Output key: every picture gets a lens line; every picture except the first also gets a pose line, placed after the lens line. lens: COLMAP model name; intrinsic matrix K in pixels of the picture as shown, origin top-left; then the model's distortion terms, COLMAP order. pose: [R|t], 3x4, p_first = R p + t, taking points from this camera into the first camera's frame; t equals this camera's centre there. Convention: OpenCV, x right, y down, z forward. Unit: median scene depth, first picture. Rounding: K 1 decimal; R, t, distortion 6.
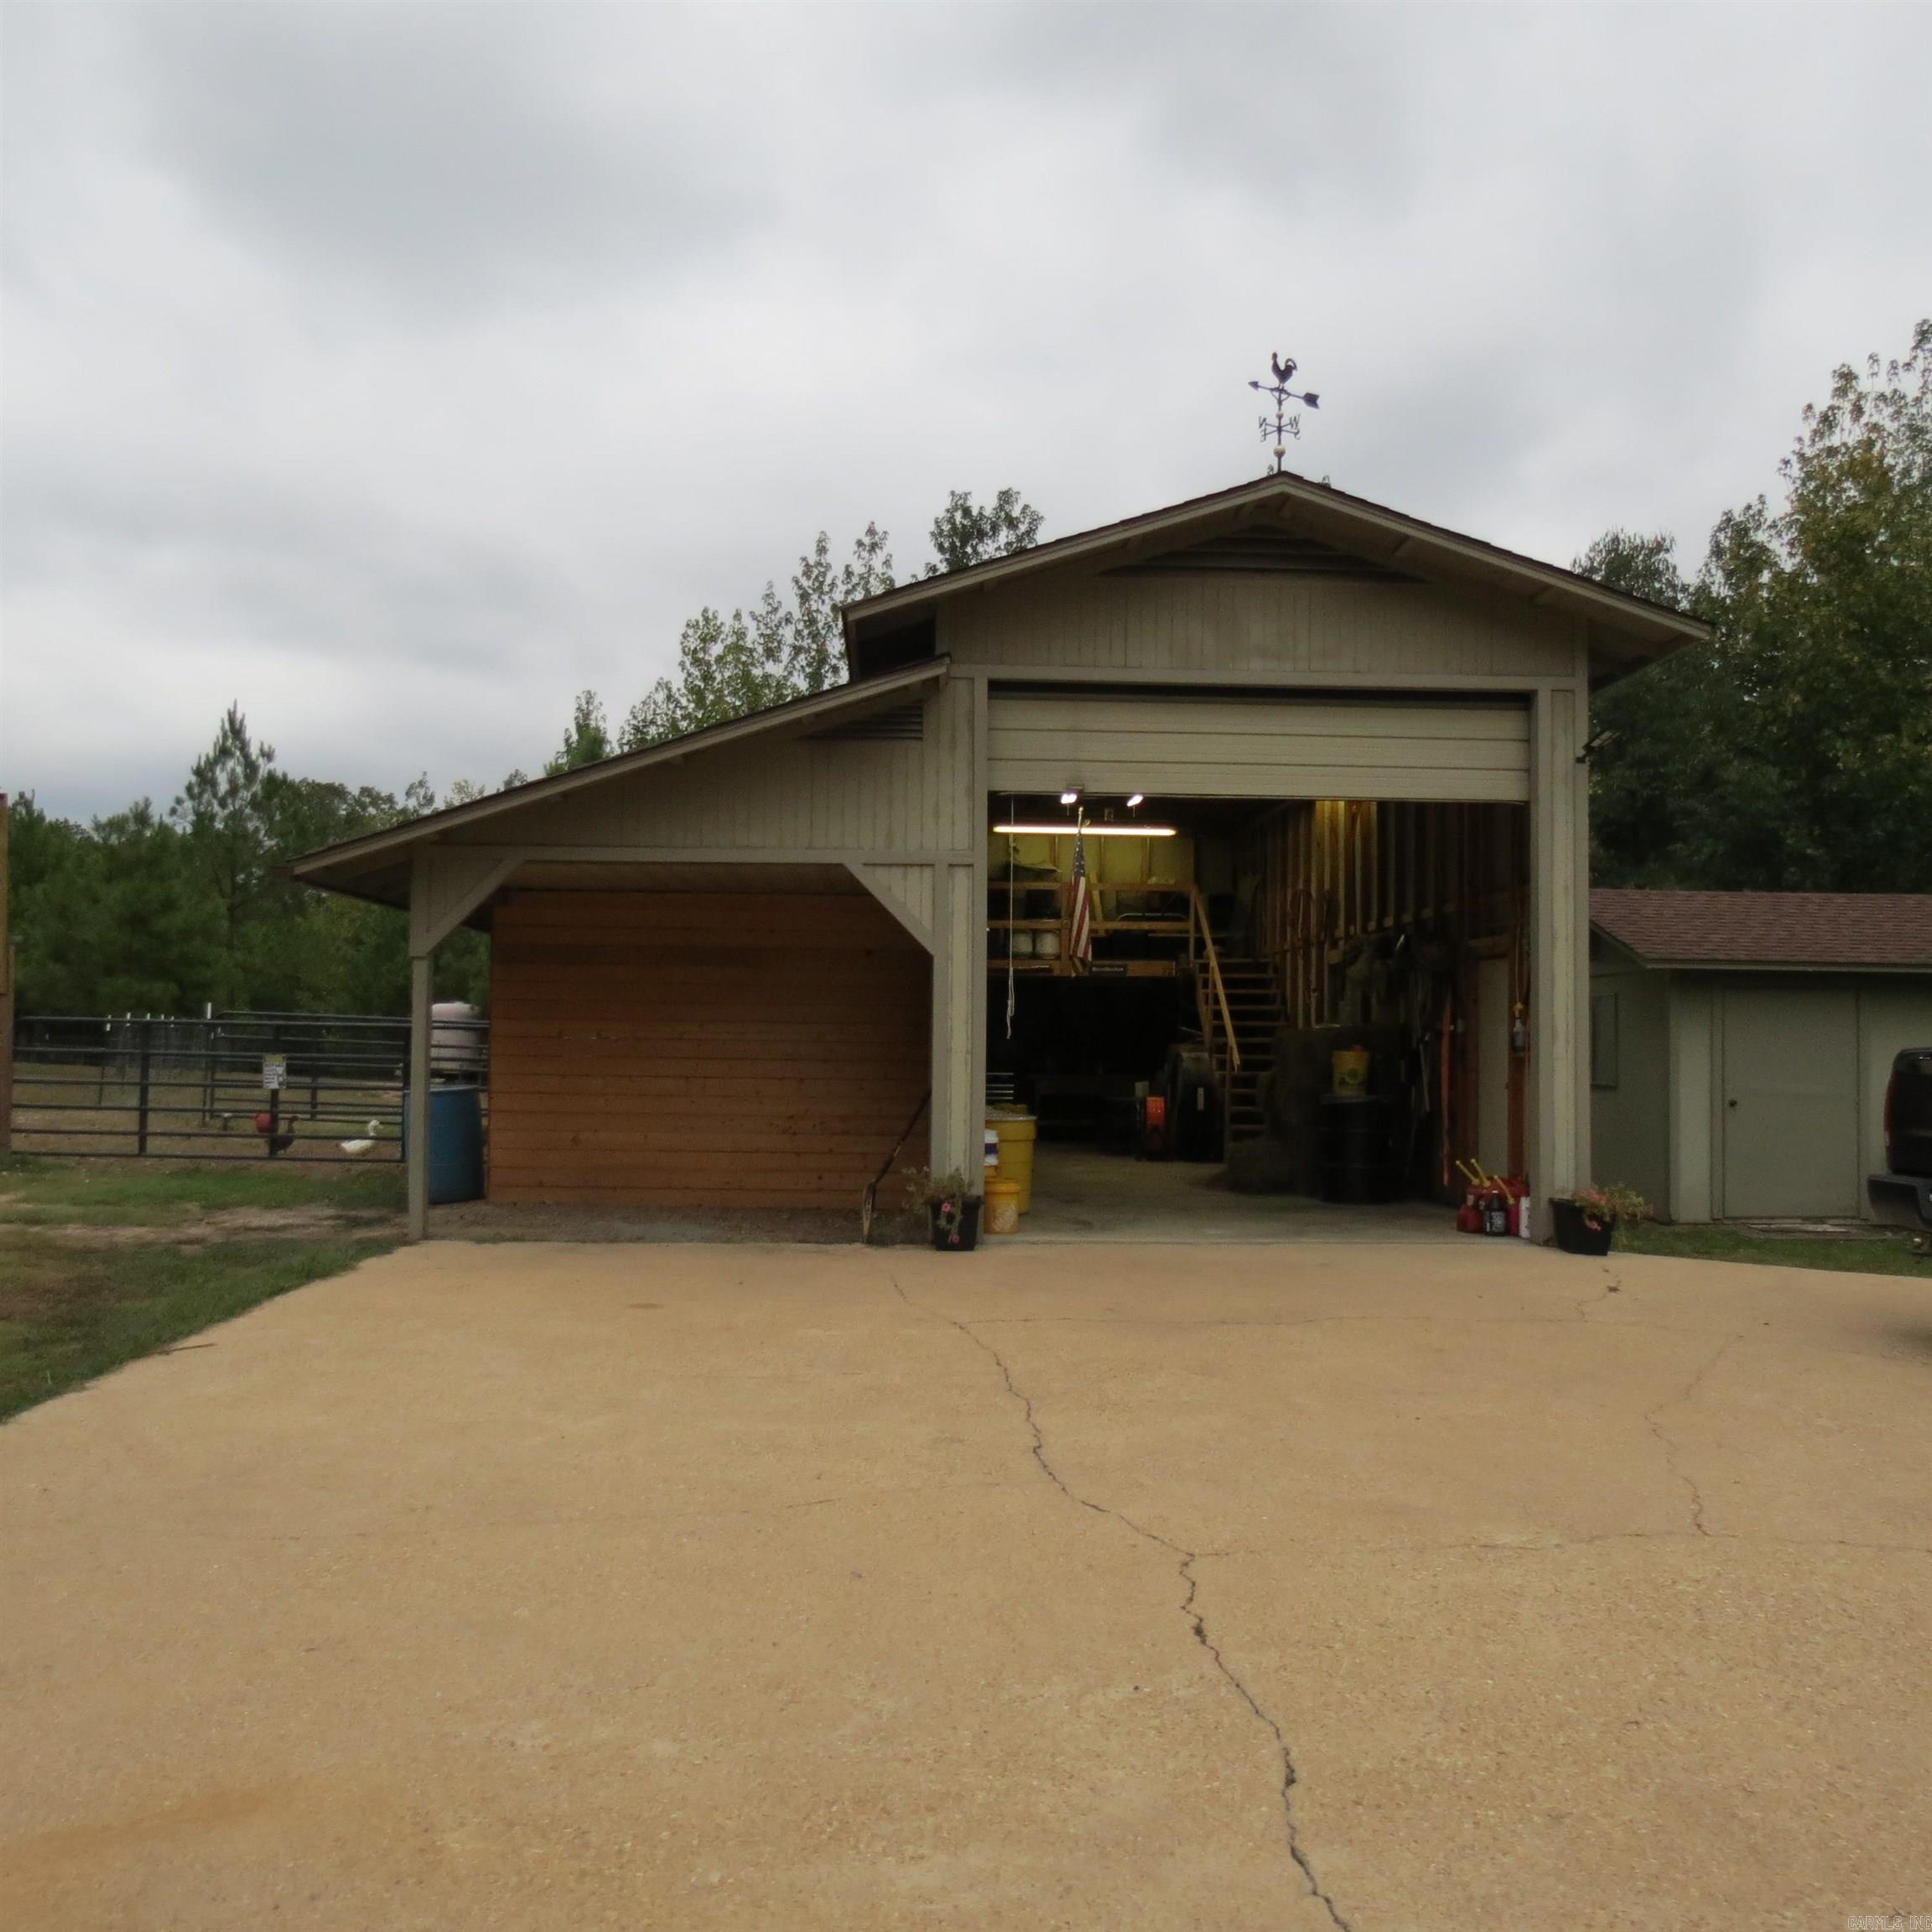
lens RADIAL K [[1811.6, 0, 979.5], [0, 1811.6, 970.8], [0, 0, 1]] dist [-0.028112, 0.000000]
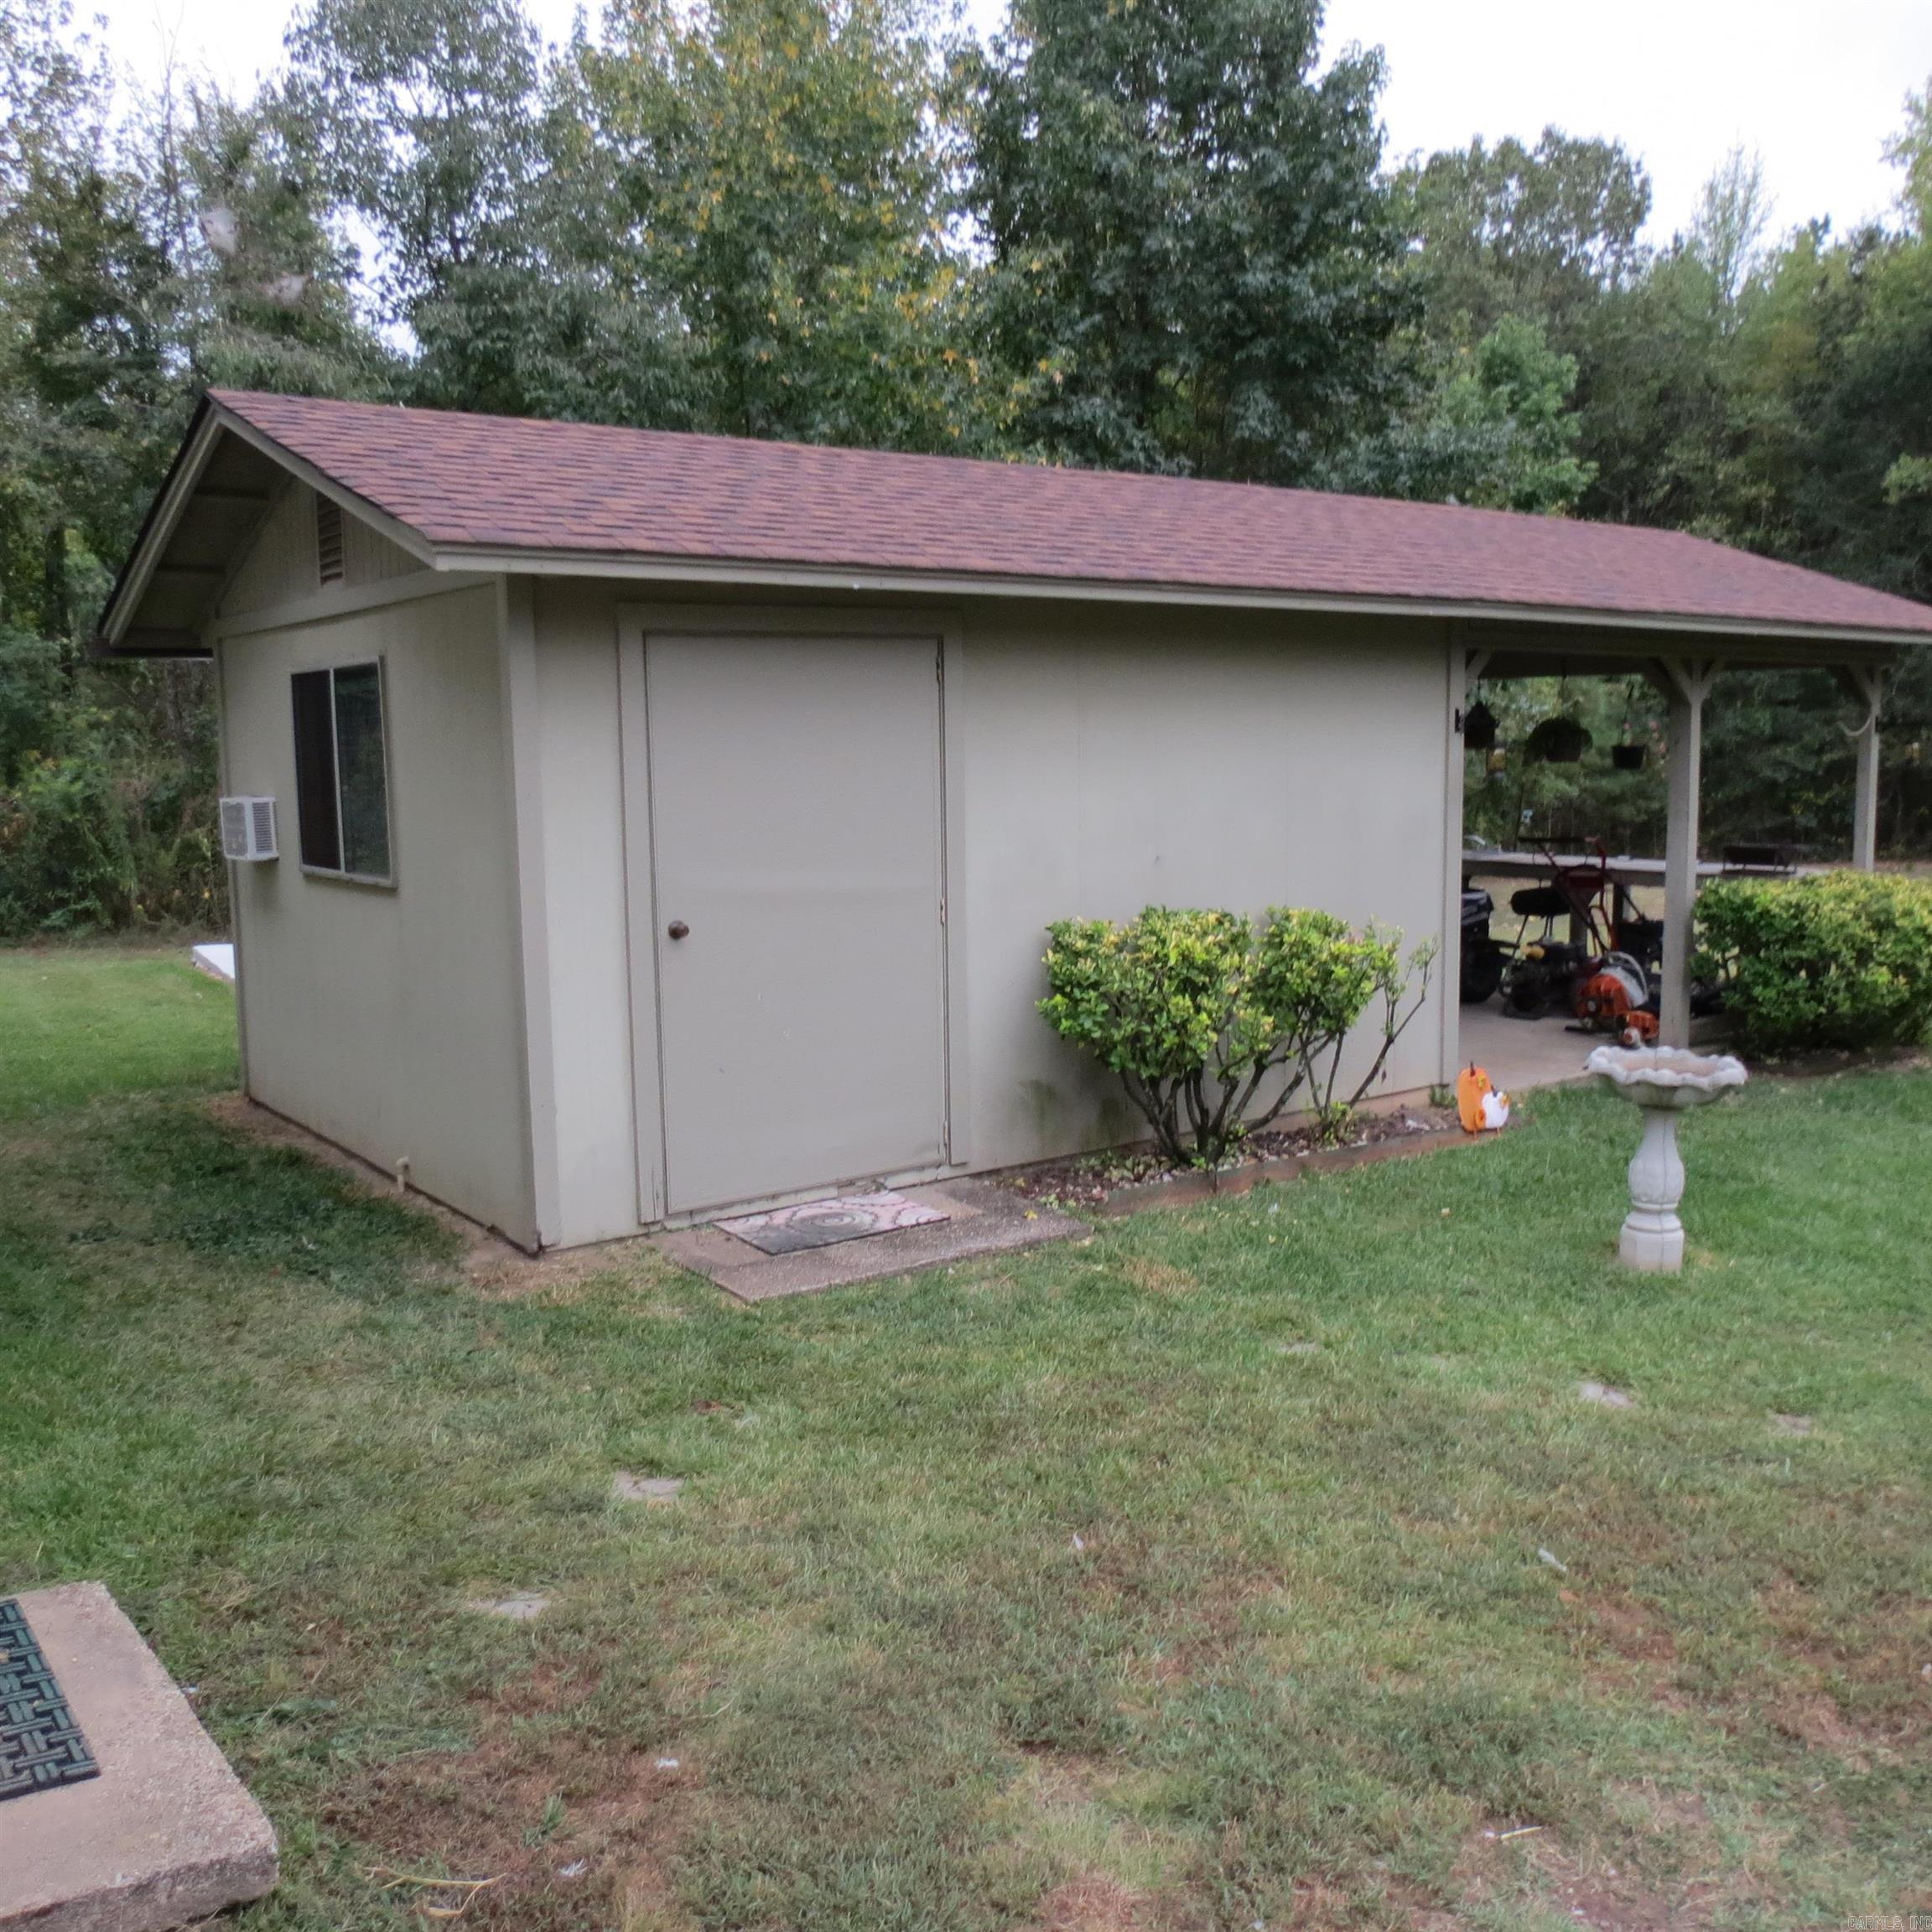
lens RADIAL K [[1811.6, 0, 968.9], [0, 1811.6, 969.4], [0, 0, 1]] dist [-0.028112, 0.000000]
pose [[0.829362, -0.094748, 0.550618, 0.154411], [0.002926, 0.986239, 0.165301, 0.009933], [-0.558703, -0.135483, 0.818227, 0.391392]]
